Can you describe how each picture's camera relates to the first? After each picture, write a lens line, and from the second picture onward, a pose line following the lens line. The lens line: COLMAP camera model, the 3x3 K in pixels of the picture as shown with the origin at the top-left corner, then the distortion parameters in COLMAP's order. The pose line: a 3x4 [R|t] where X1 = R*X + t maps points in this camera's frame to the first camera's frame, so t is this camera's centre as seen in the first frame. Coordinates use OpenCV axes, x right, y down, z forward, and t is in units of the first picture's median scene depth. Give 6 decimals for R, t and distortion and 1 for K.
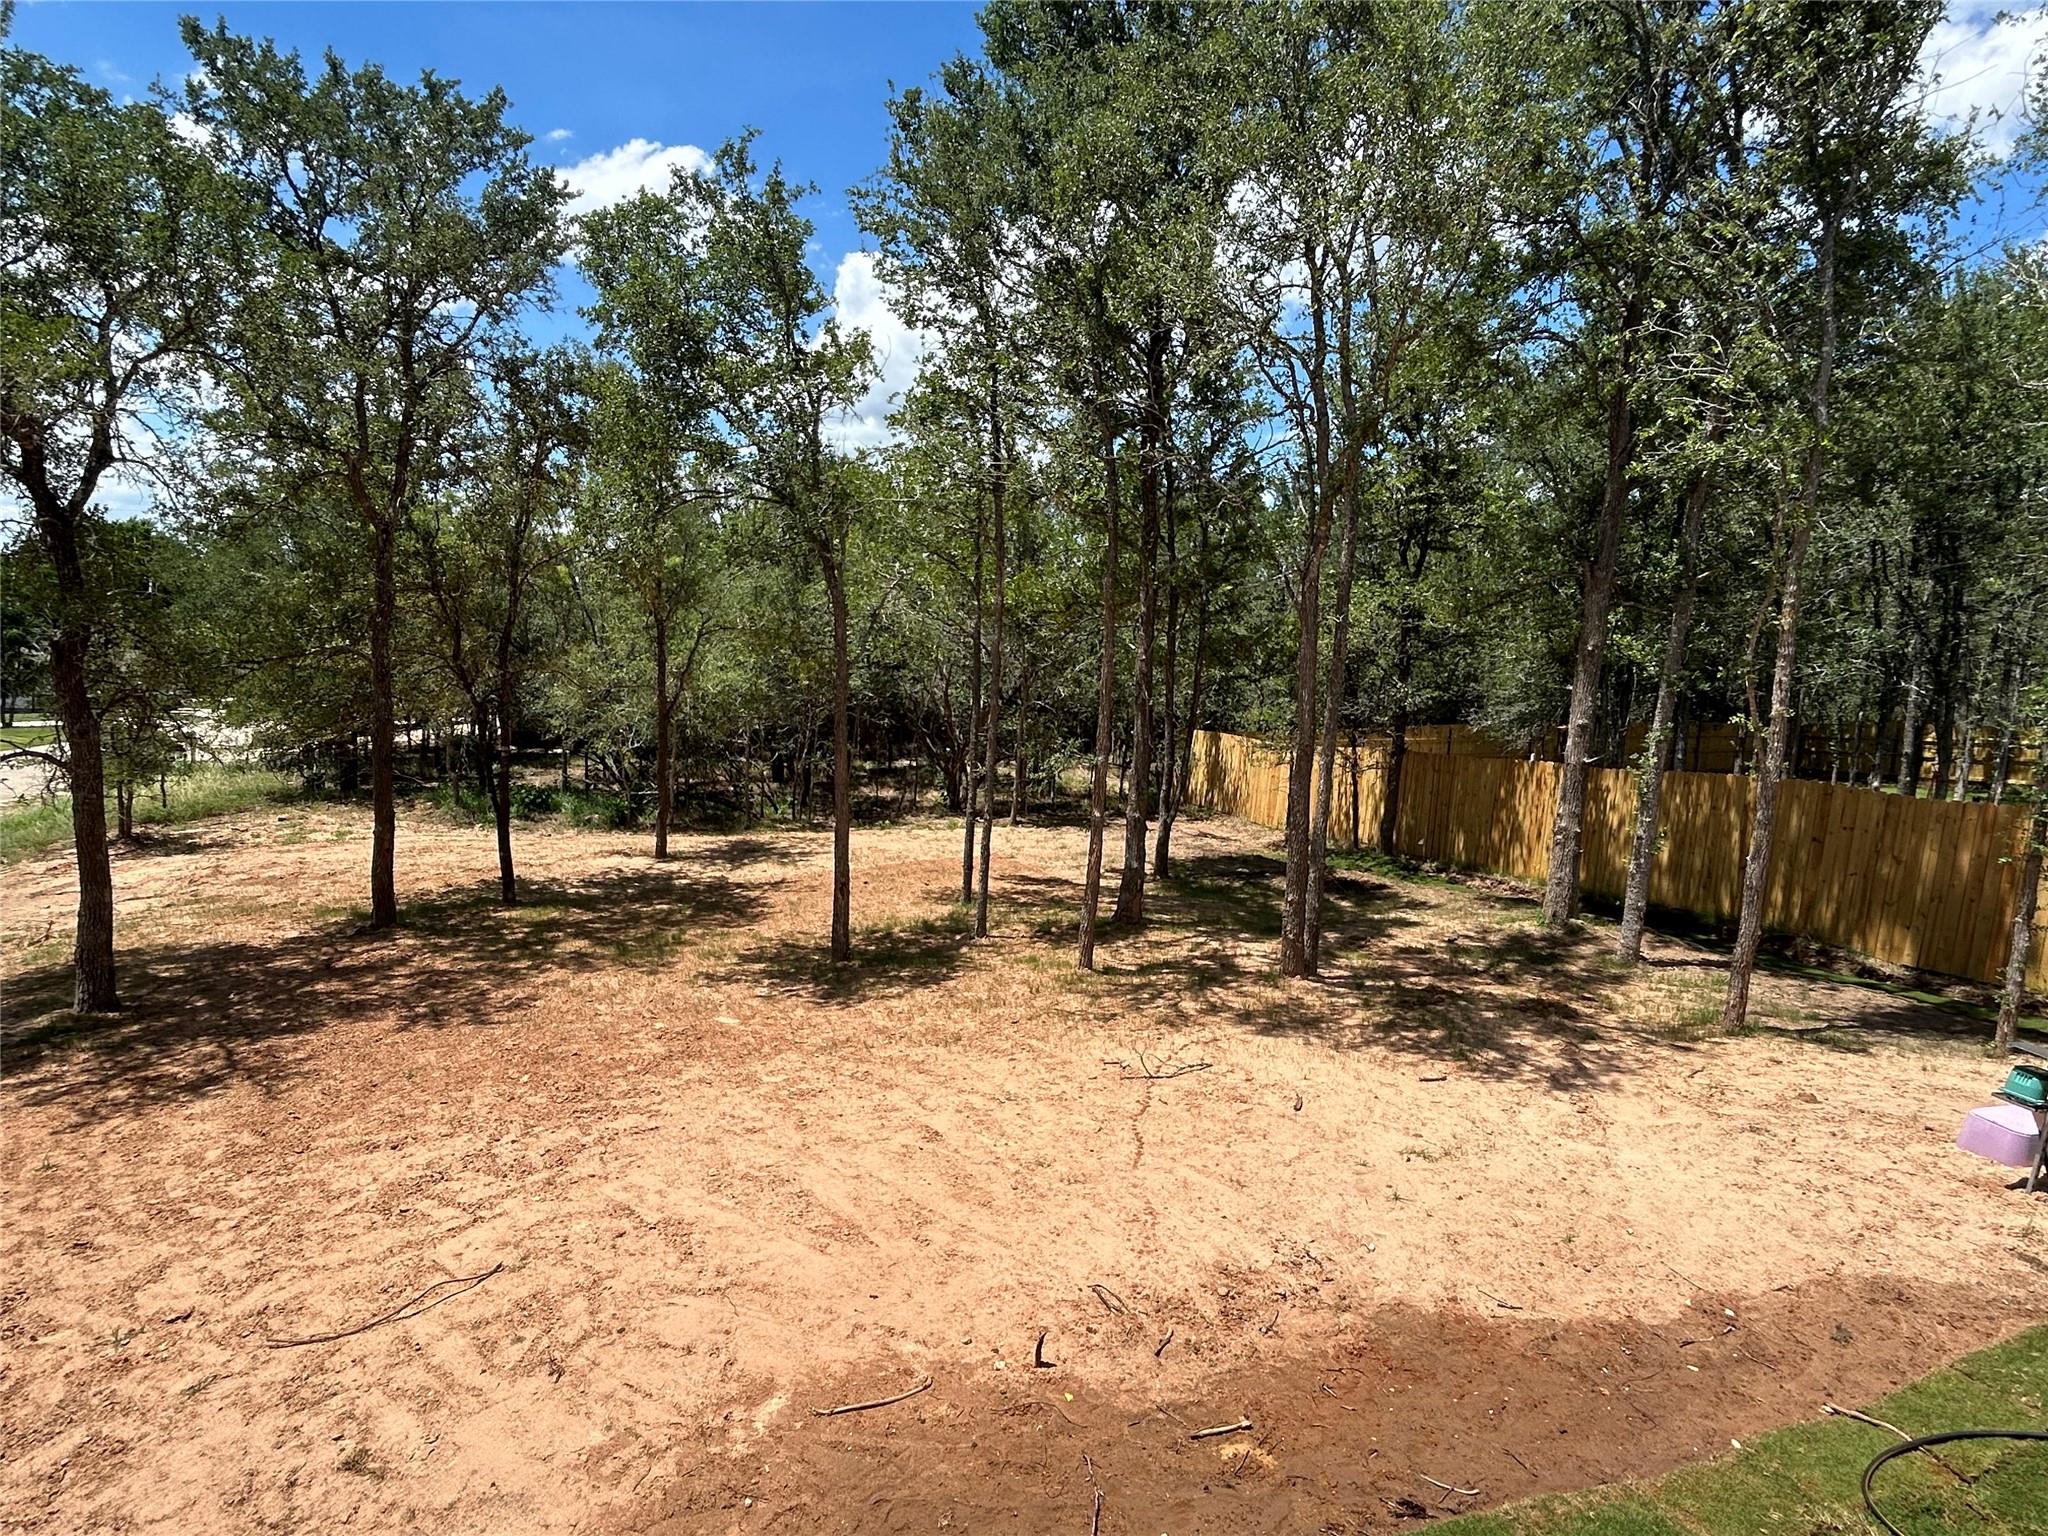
lens RADIAL K [[1114.3, 0, 1016.4], [0, 1114.3, 766.5], [0, 0, 1]] dist [-0.001246, -0.000166]
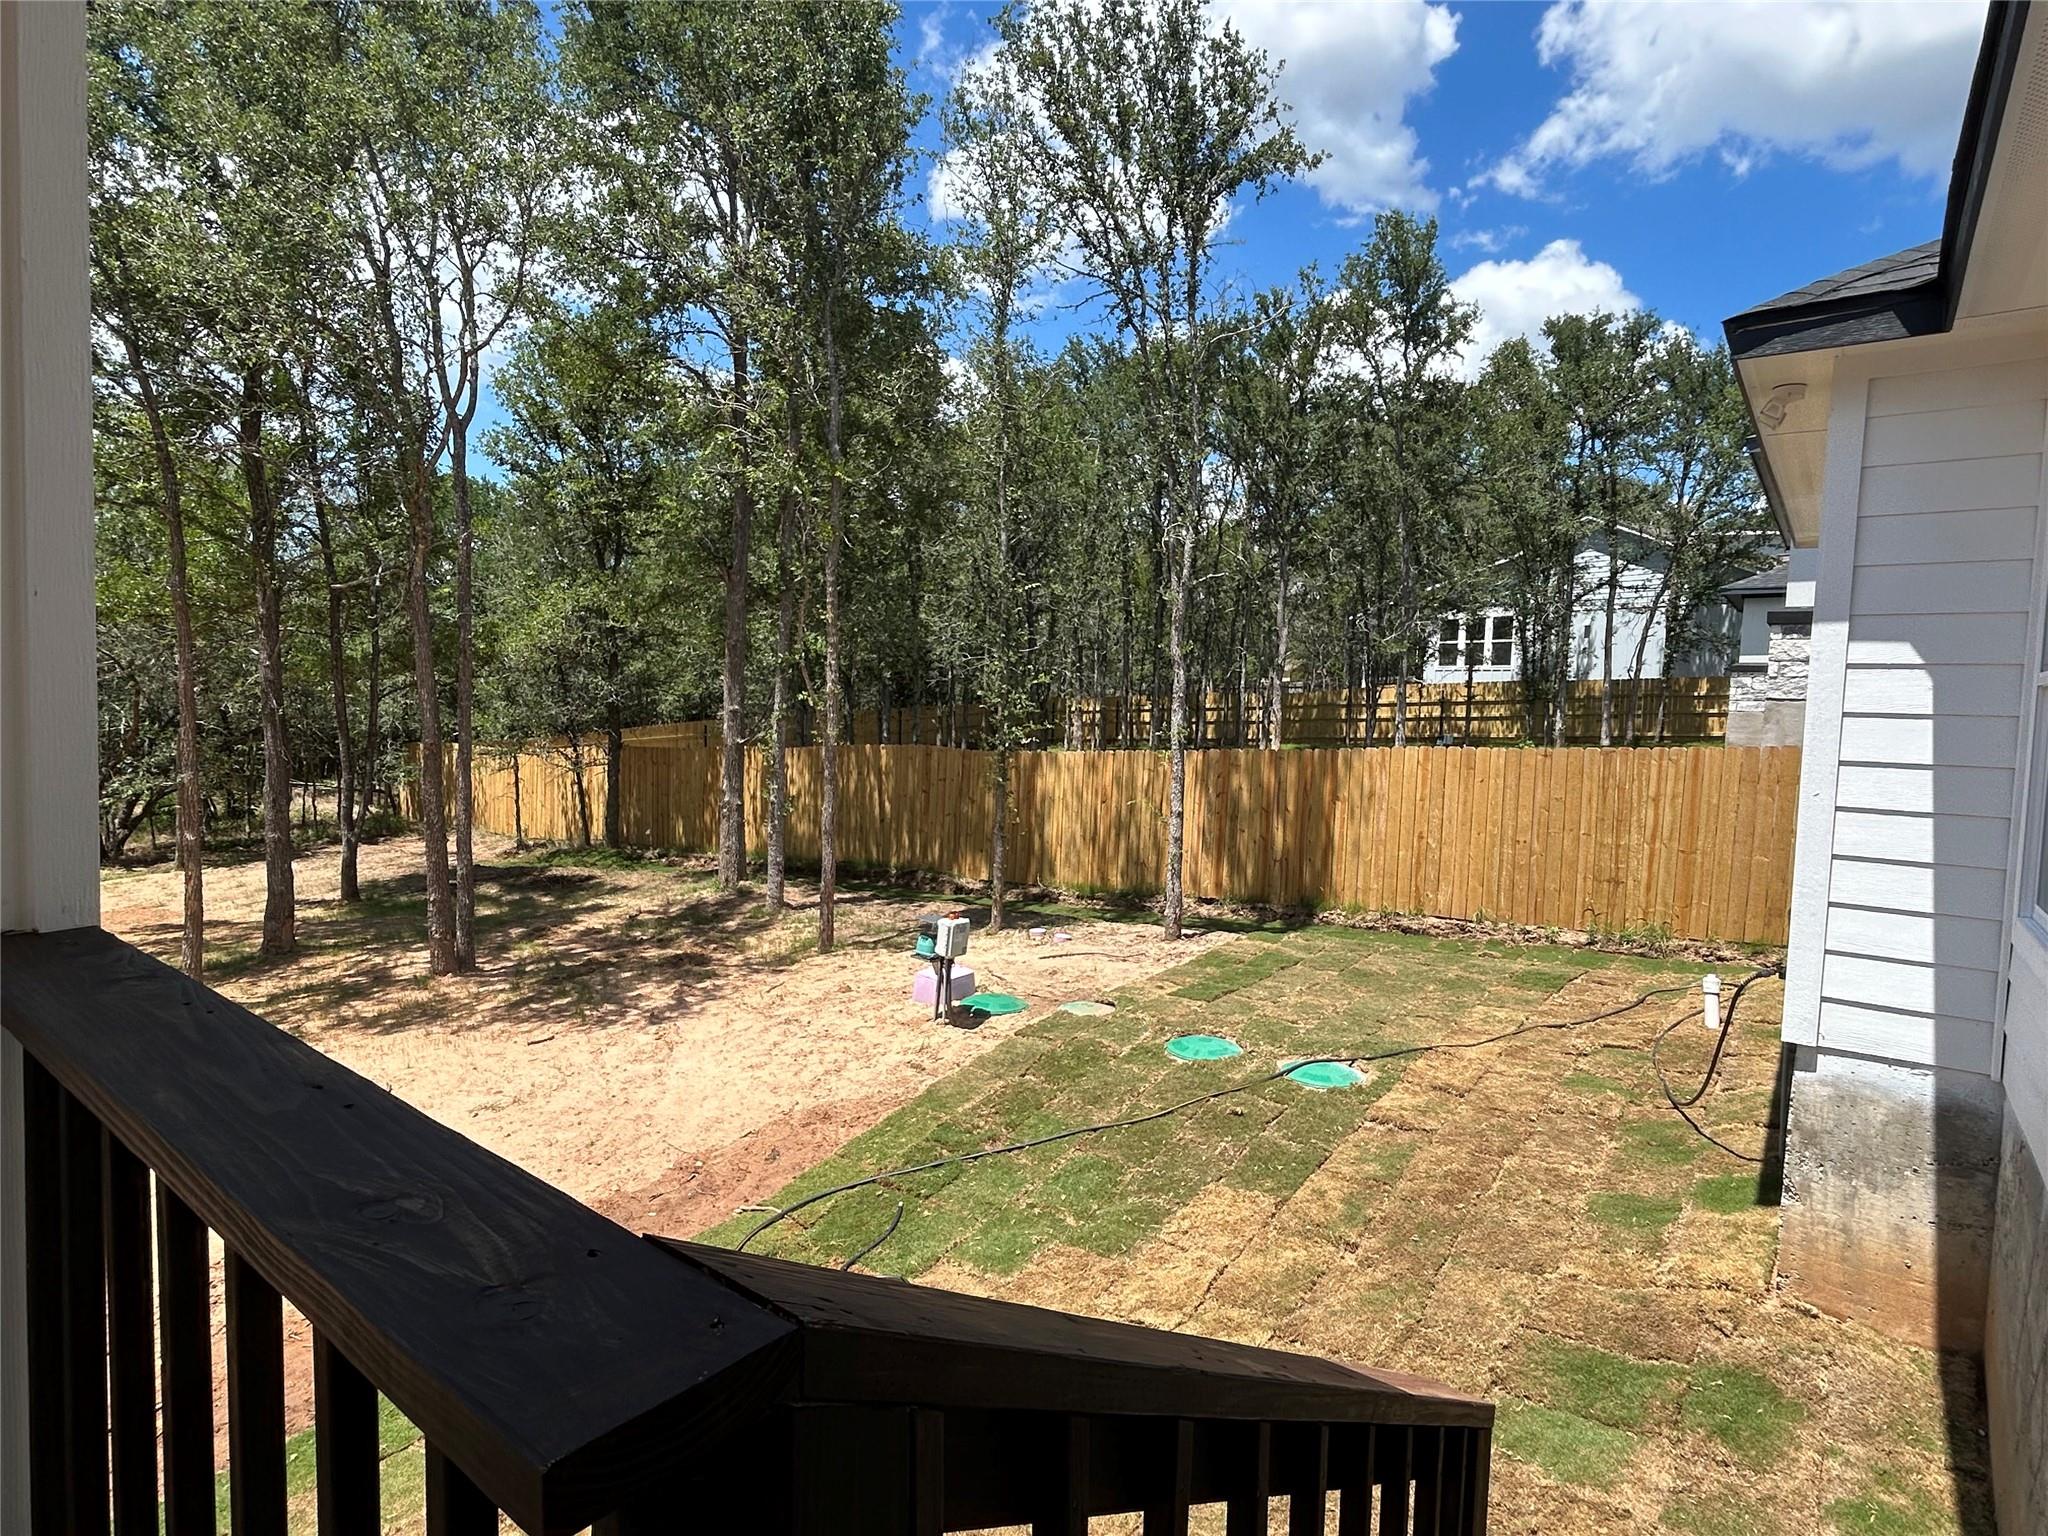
lens RADIAL K [[1114.3, 0, 1016.4], [0, 1114.3, 766.5], [0, 0, 1]] dist [-0.001246, -0.000166]
pose [[0.830763, -0.083265, 0.550363, 0.132728], [0.085981, 0.996077, 0.020911, 0.023668], [-0.549946, 0.029949, 0.834663, -0.118767]]
